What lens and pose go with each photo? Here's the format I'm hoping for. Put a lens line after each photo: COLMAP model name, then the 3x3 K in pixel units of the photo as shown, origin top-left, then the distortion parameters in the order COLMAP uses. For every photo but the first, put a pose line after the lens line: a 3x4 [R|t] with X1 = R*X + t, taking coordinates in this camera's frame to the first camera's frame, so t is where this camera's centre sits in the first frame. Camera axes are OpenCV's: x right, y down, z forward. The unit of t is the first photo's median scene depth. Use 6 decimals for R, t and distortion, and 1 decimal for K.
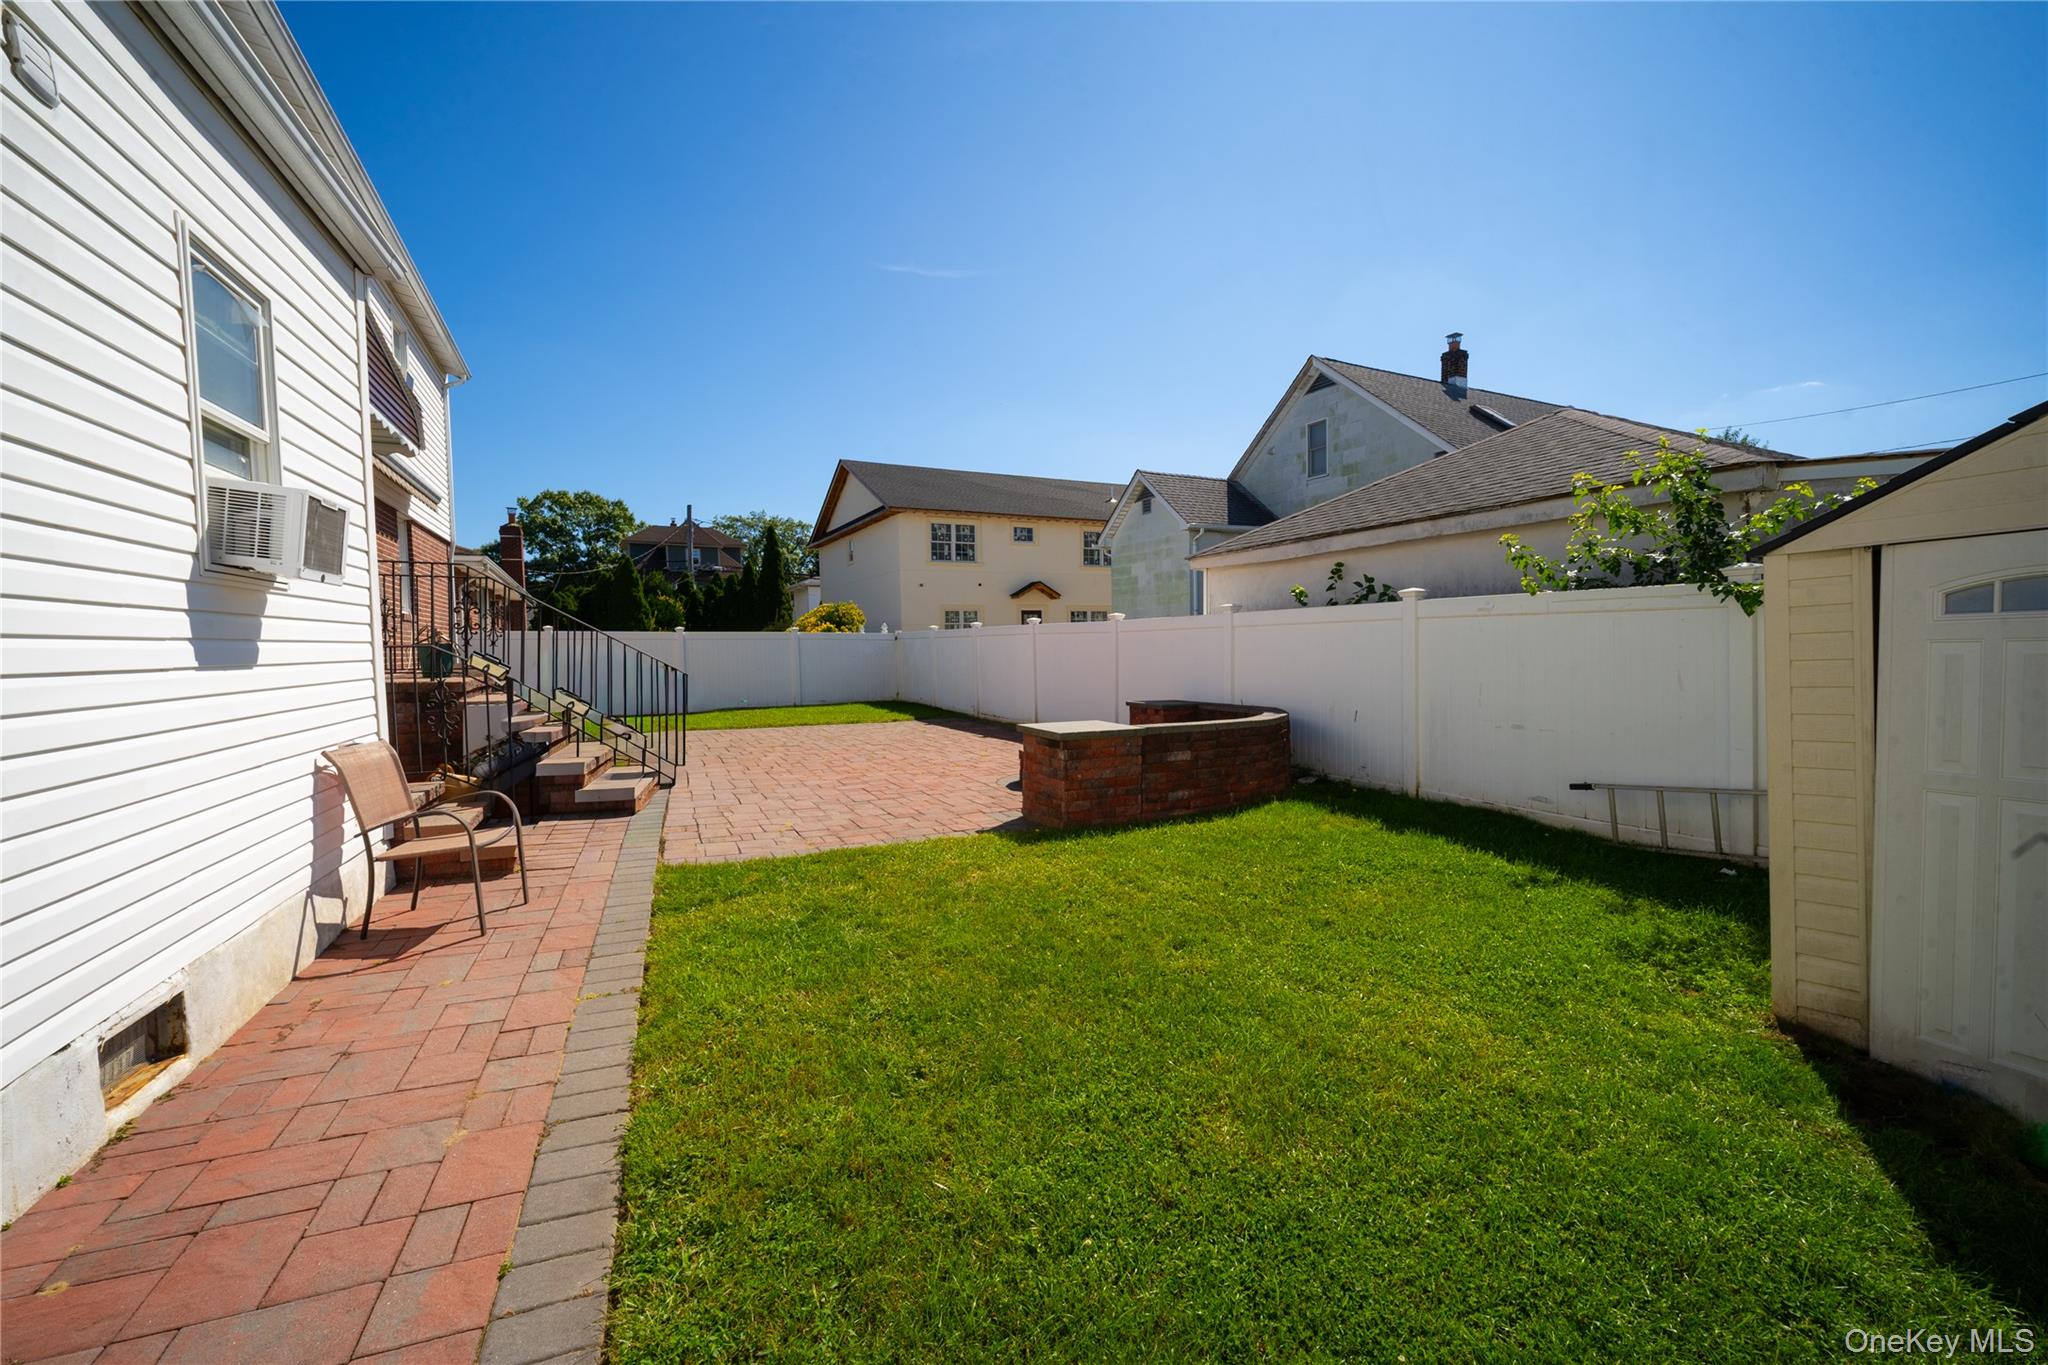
lens RADIAL K [[859.9, 0, 1024.0], [0, 859.9, 682.5], [0, 0, 1]] dist [-0.000194, -0.000032]
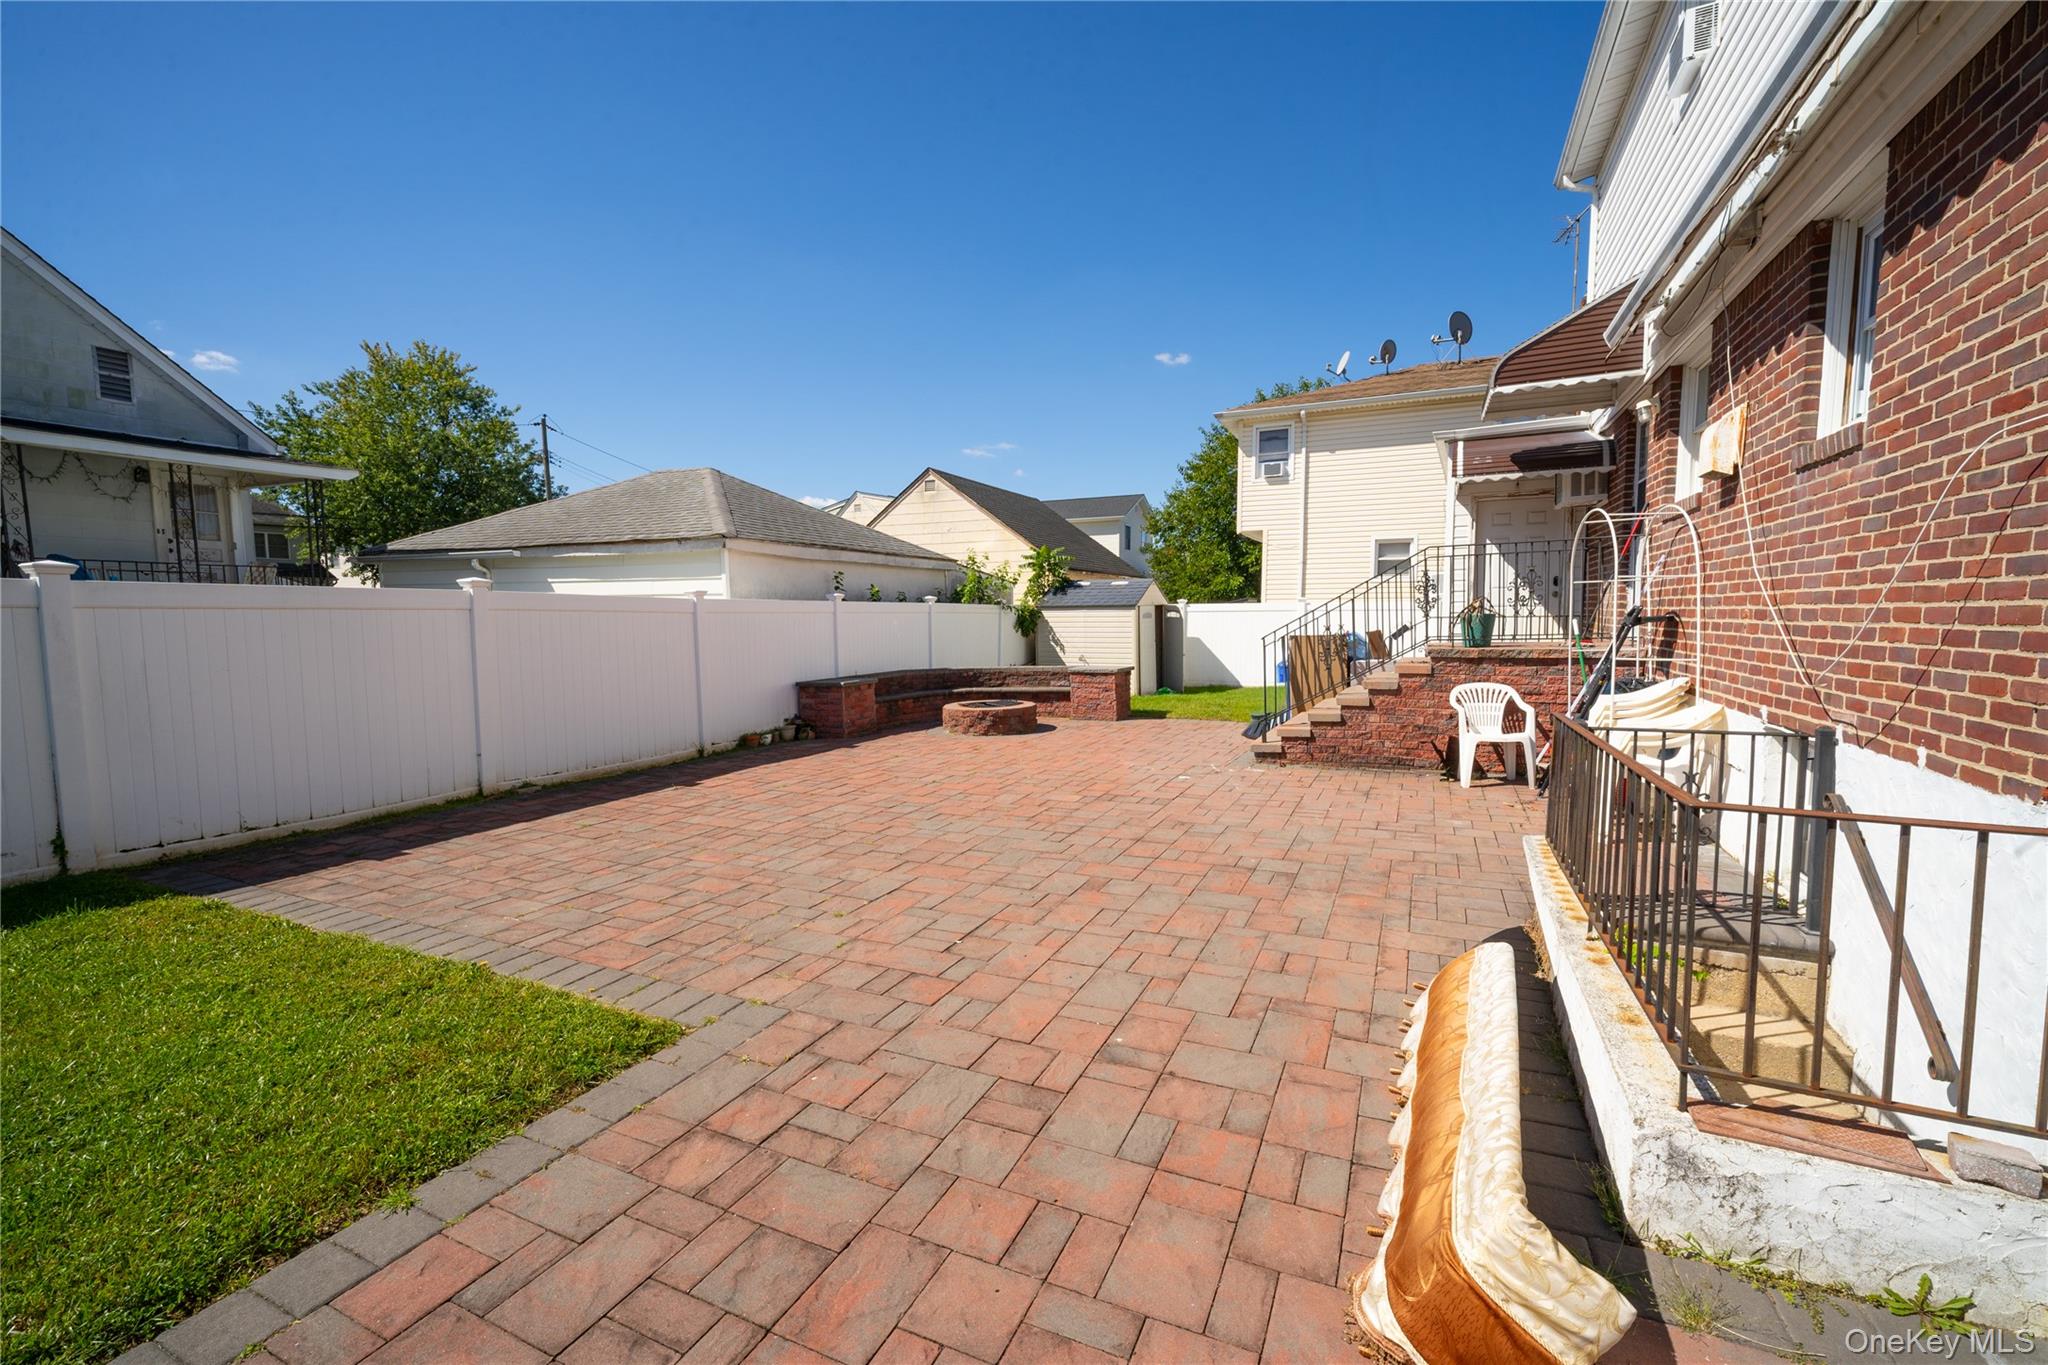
lens RADIAL K [[859.9, 0, 1024.0], [0, 859.9, 682.5], [0, 0, 1]] dist [-0.000194, -0.000032]
pose [[-0.675190, -0.059951, 0.735204, -0.987040], [0.027910, 0.993902, 0.106678, -0.106330], [-0.737116, 0.092548, -0.669399, 1.925158]]
